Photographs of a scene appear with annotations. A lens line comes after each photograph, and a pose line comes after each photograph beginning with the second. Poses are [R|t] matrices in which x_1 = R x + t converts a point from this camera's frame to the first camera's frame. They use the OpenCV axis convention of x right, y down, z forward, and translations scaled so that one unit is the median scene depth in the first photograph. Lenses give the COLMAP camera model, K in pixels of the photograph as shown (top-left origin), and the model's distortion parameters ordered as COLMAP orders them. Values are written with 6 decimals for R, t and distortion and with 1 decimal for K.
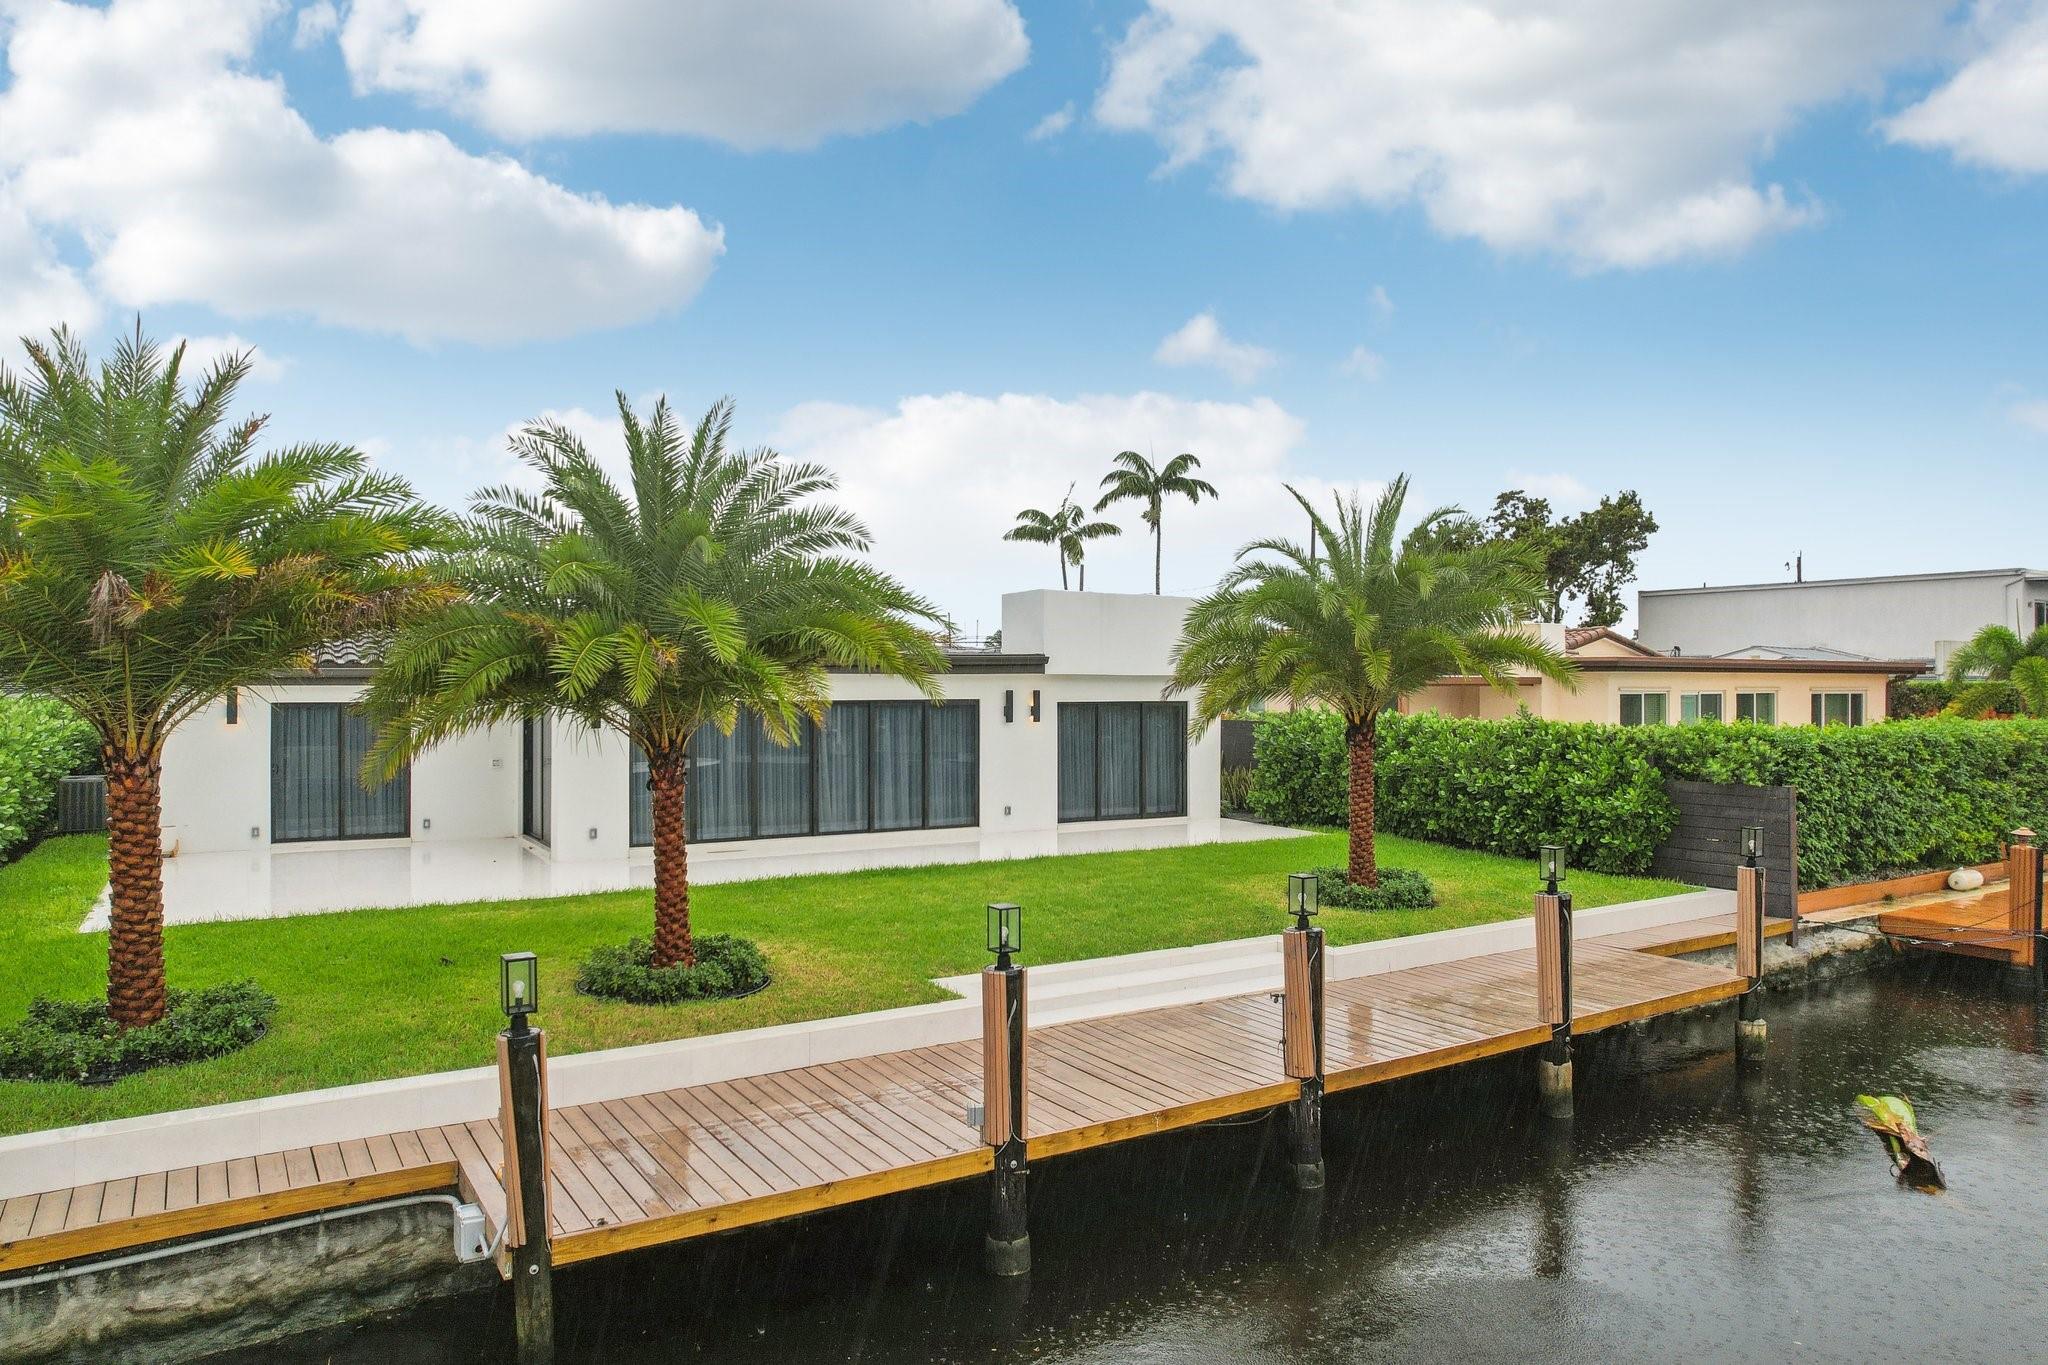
lens RADIAL K [[1325.3, 0, 1053.7], [0, 1325.3, 681.3], [0, 0, 1]] dist [-0.051104, 0.033740]
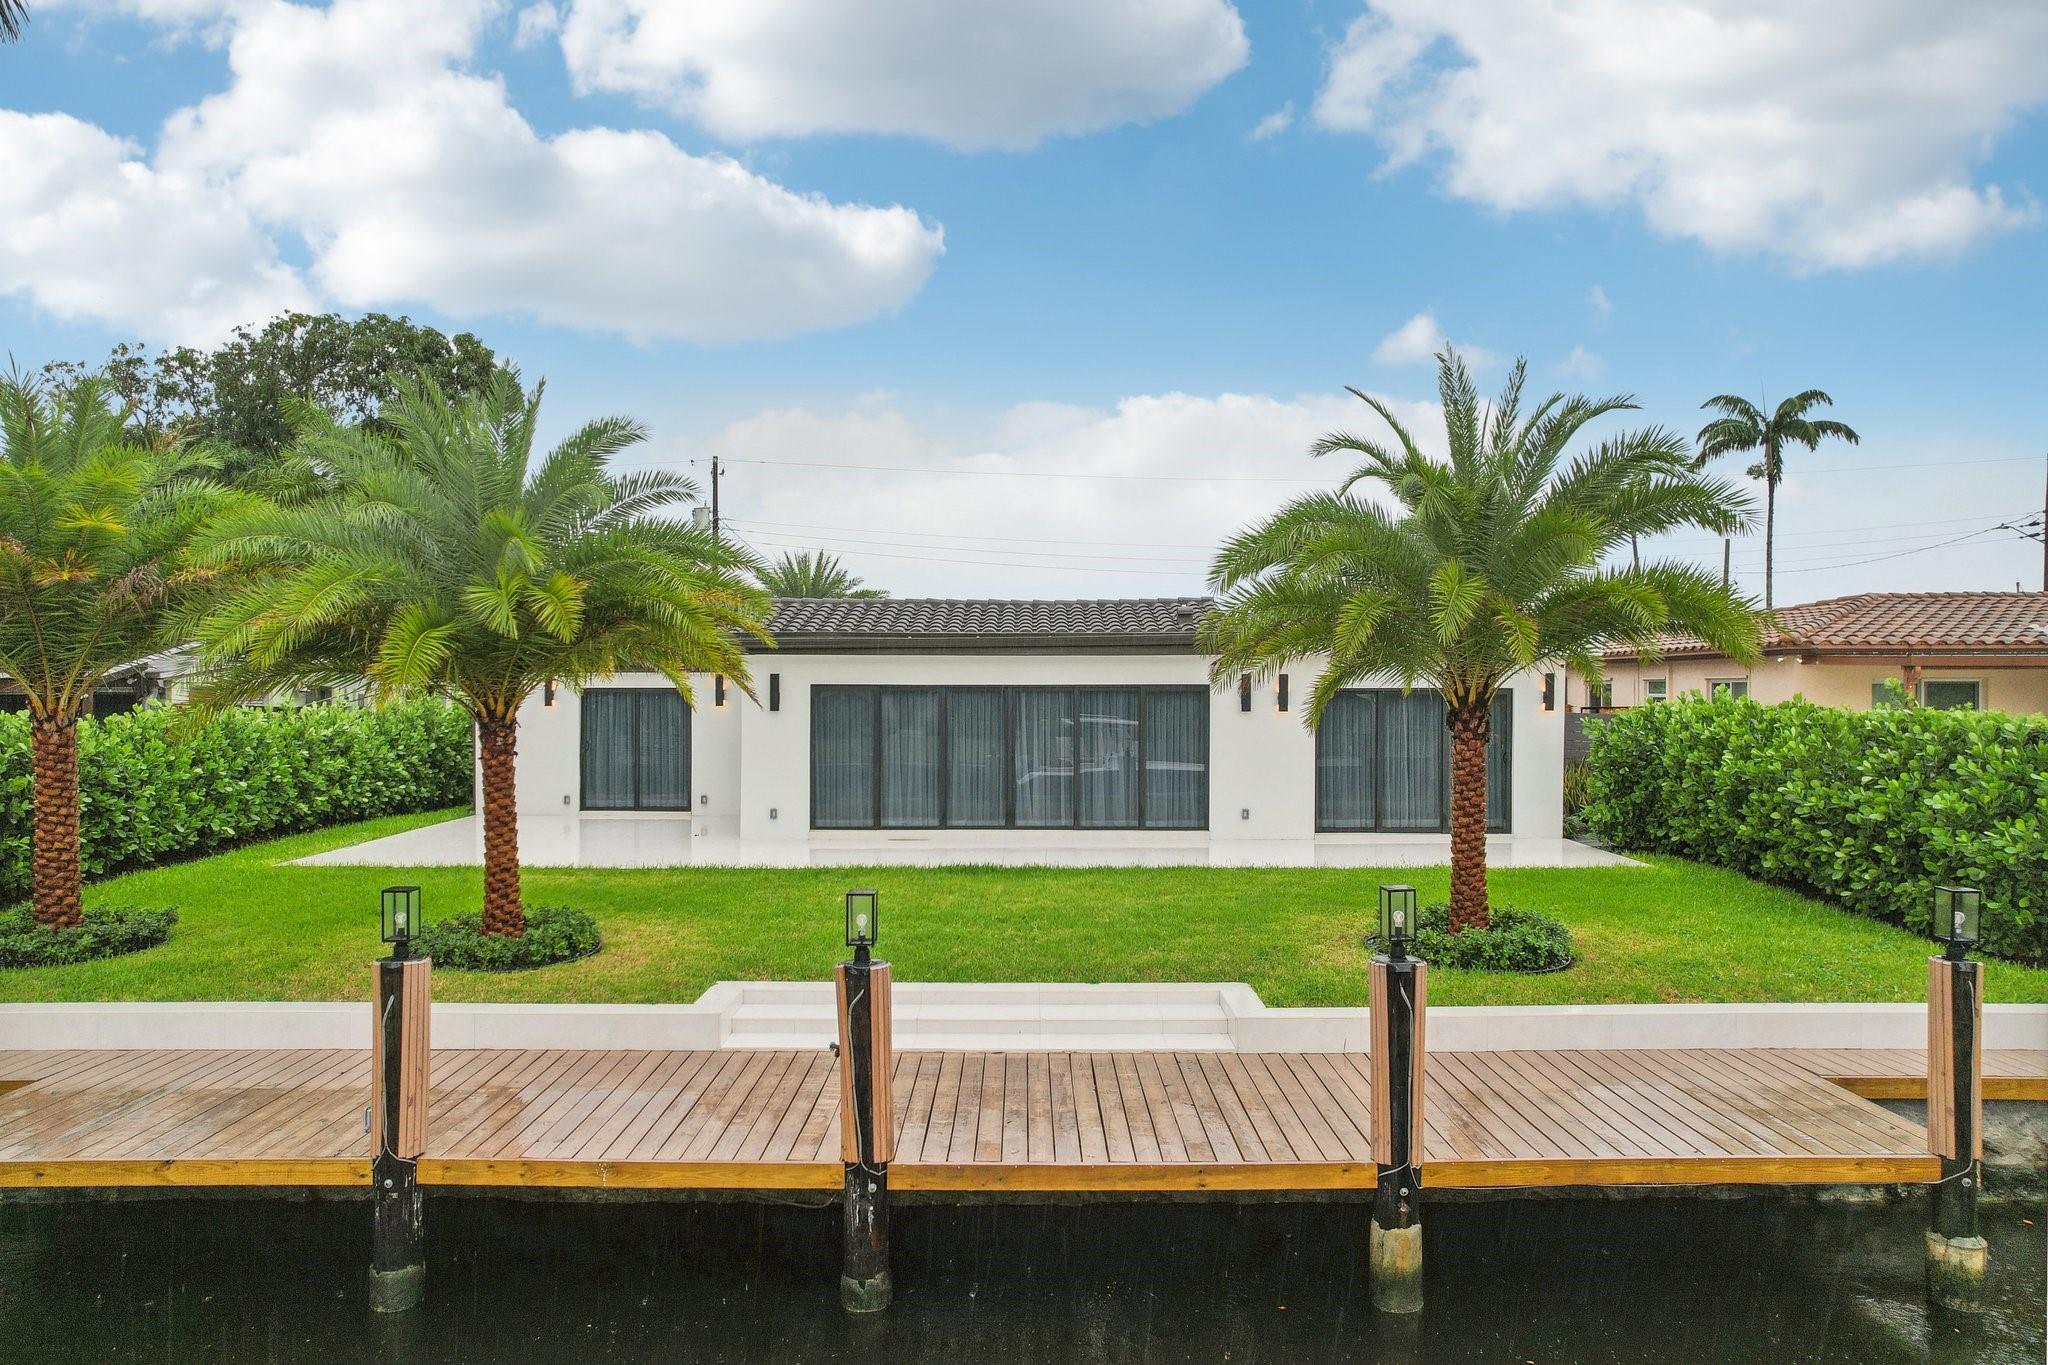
lens RADIAL K [[1325.3, 0, 1011.5], [0, 1325.3, 677.5], [0, 0, 1]] dist [-0.051104, 0.033740]
pose [[0.839355, -0.008279, -0.543521, 0.353164], [0.004470, 0.999955, -0.008329, 0.017347], [0.543566, 0.004561, 0.839354, 0.221370]]
